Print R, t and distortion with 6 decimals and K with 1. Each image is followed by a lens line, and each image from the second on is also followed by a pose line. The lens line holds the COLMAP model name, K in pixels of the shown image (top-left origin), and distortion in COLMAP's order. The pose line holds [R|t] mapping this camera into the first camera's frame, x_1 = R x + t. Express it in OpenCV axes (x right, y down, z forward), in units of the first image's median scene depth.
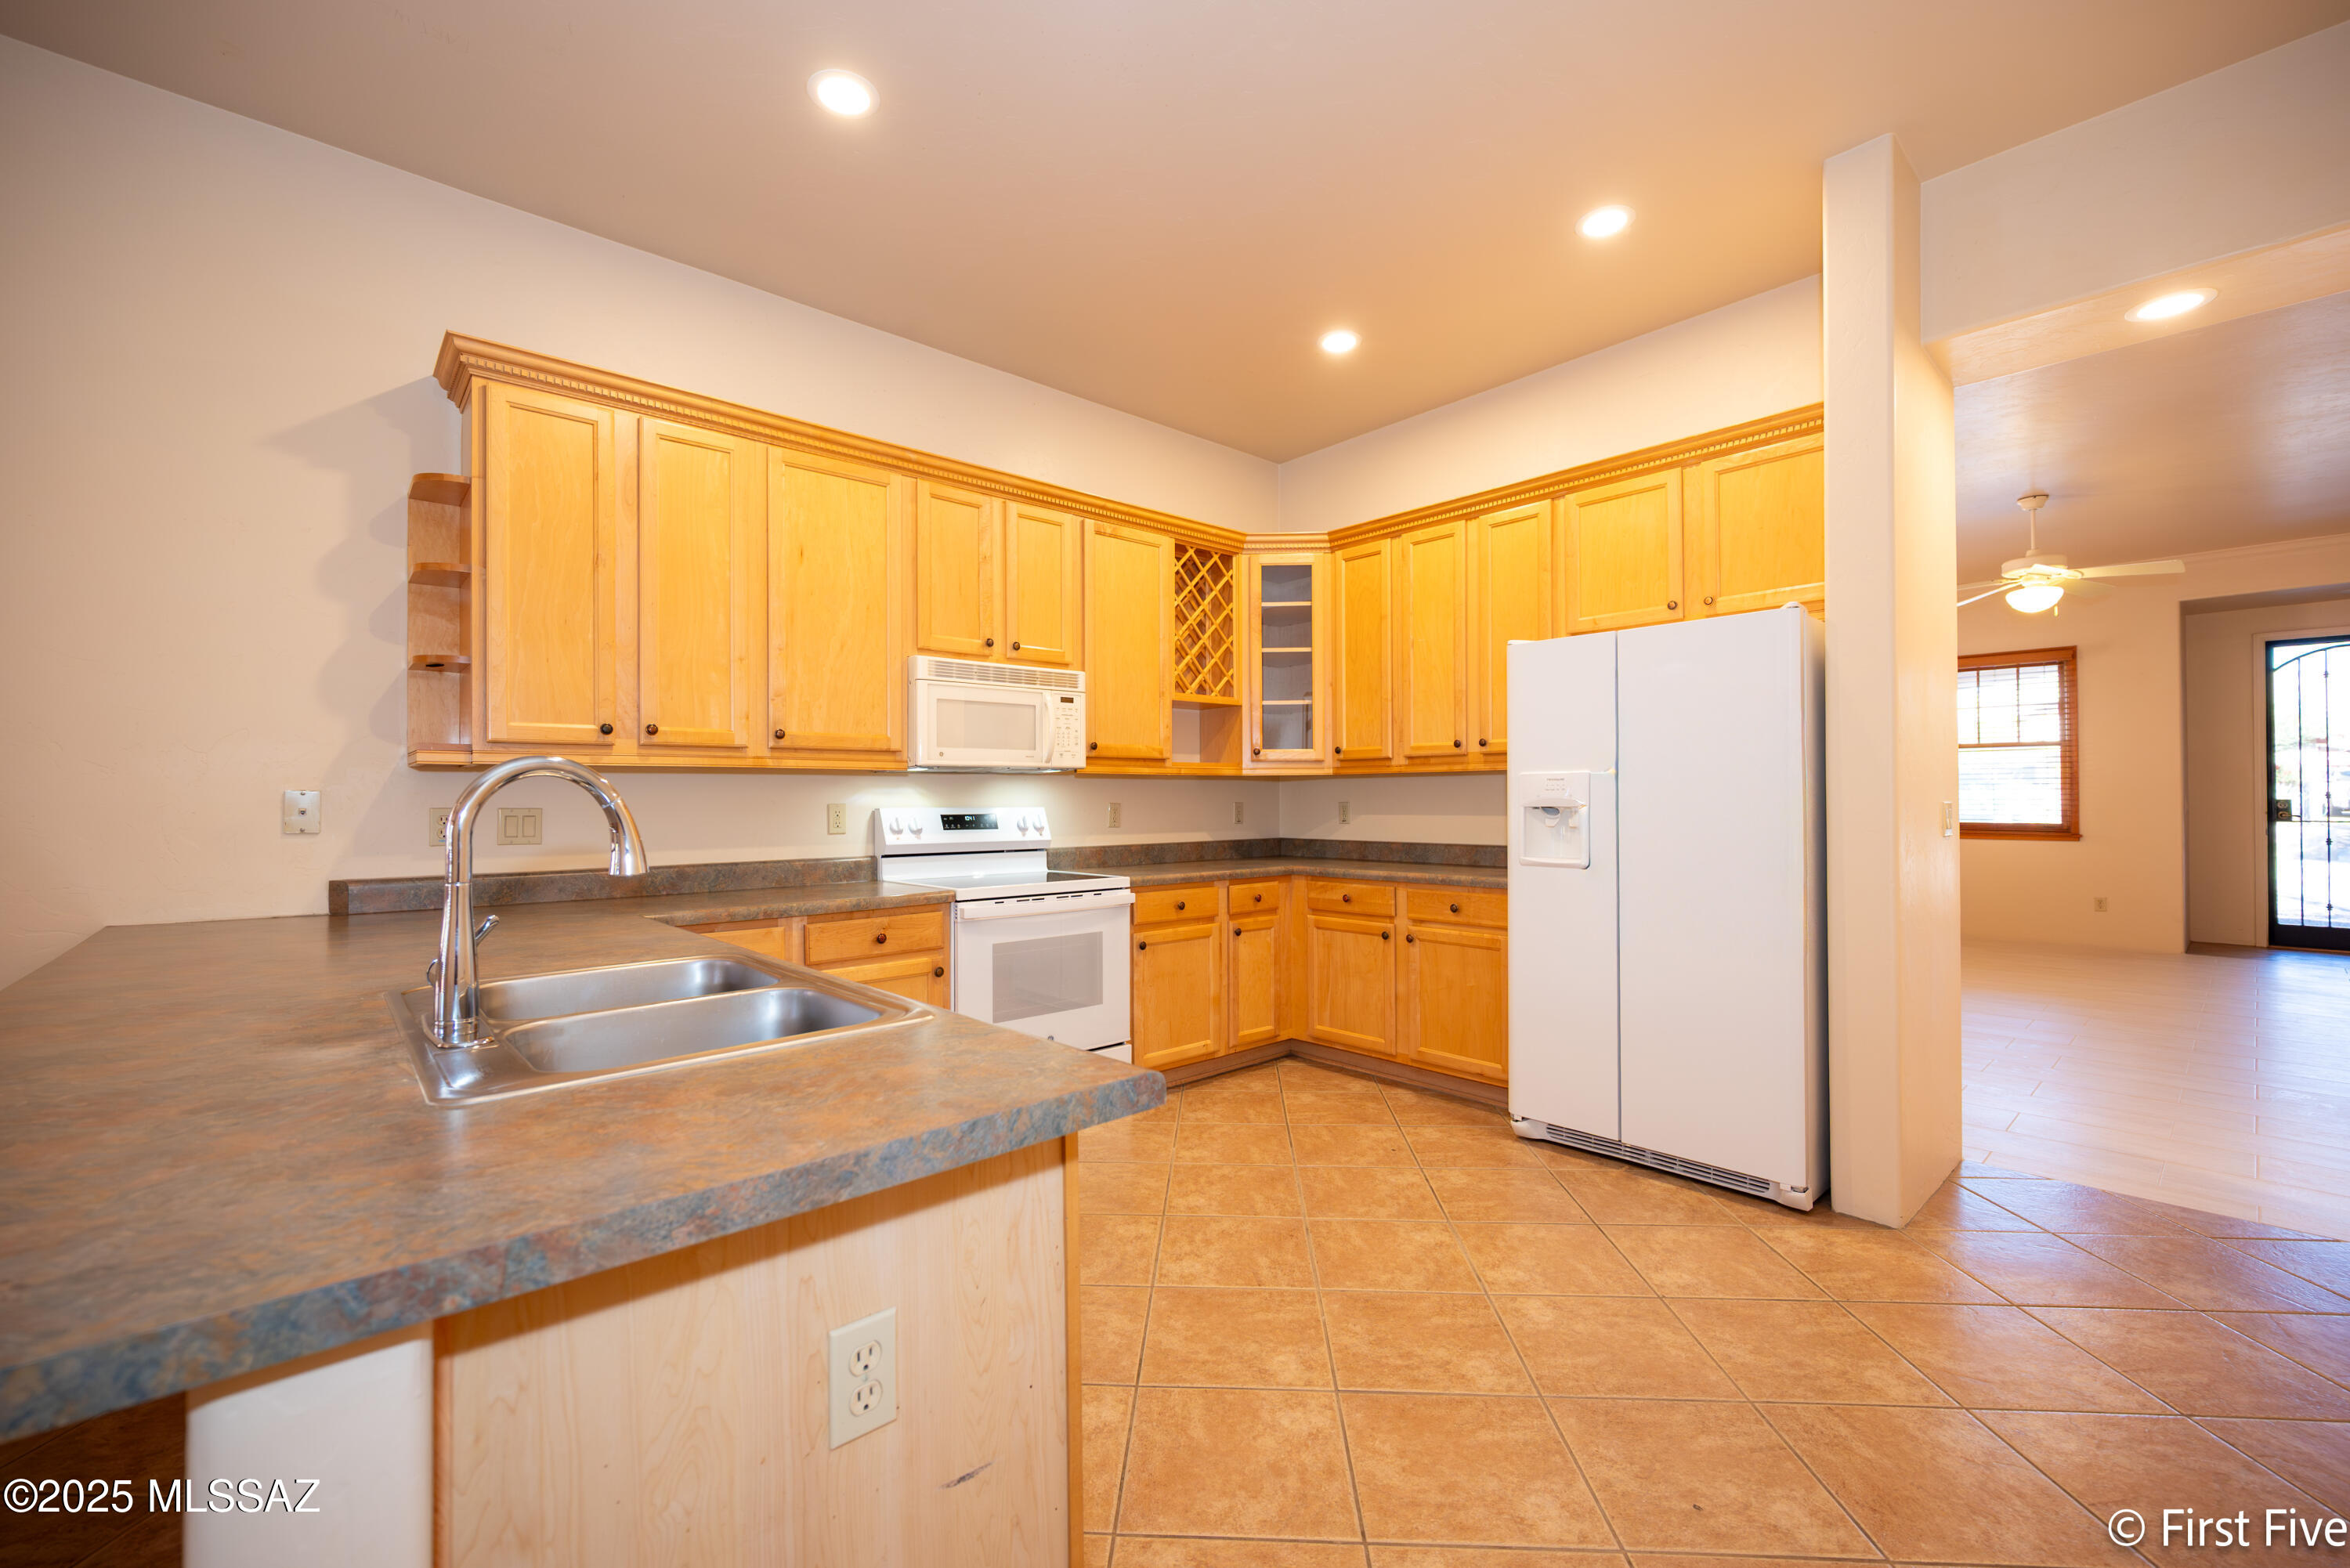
lens RADIAL K [[971.8, 0, 1172.1], [0, 971.8, 789.5], [0, 0, 1]] dist [0.000324, -0.000100]
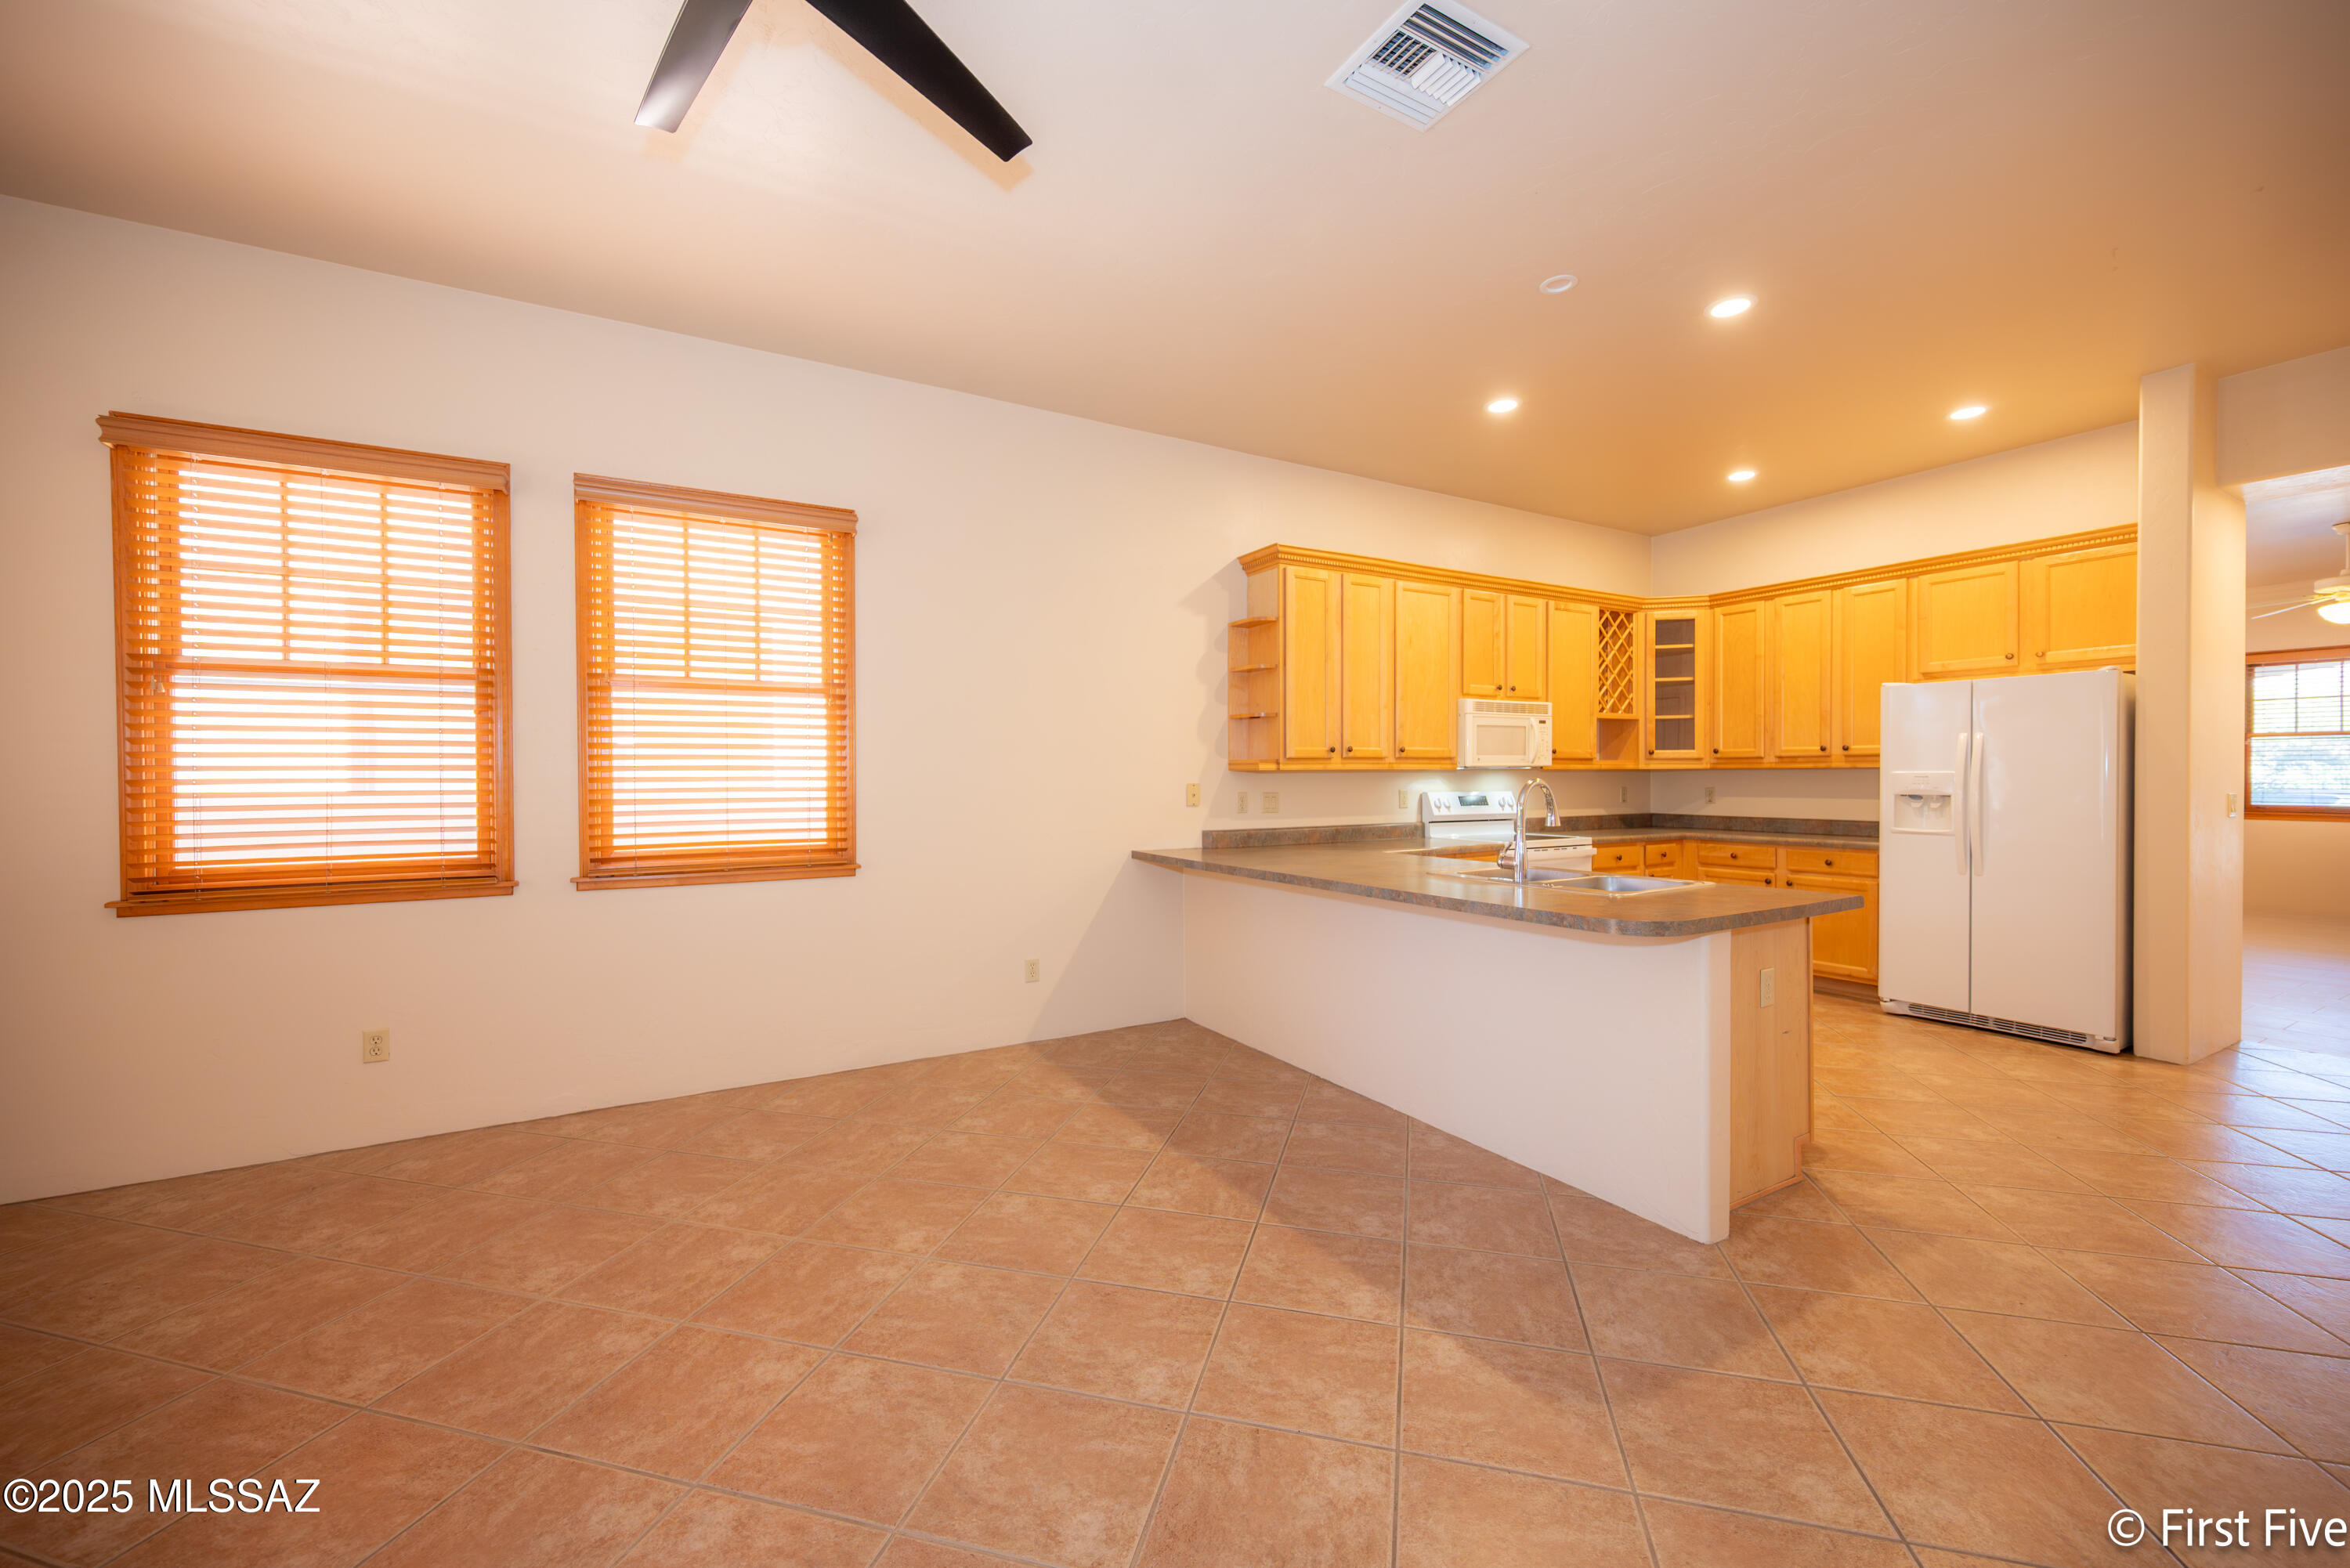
lens RADIAL K [[917.2, 0, 1175.0], [0, 917.2, 784.0], [0, 0, 1]] dist [-0.000930, 0.000107]
pose [[0.978471, 0.003919, -0.206349, -0.374916], [0.000405, 0.999781, 0.020910, -0.024703], [0.206386, -0.020543, 0.978255, -0.534390]]
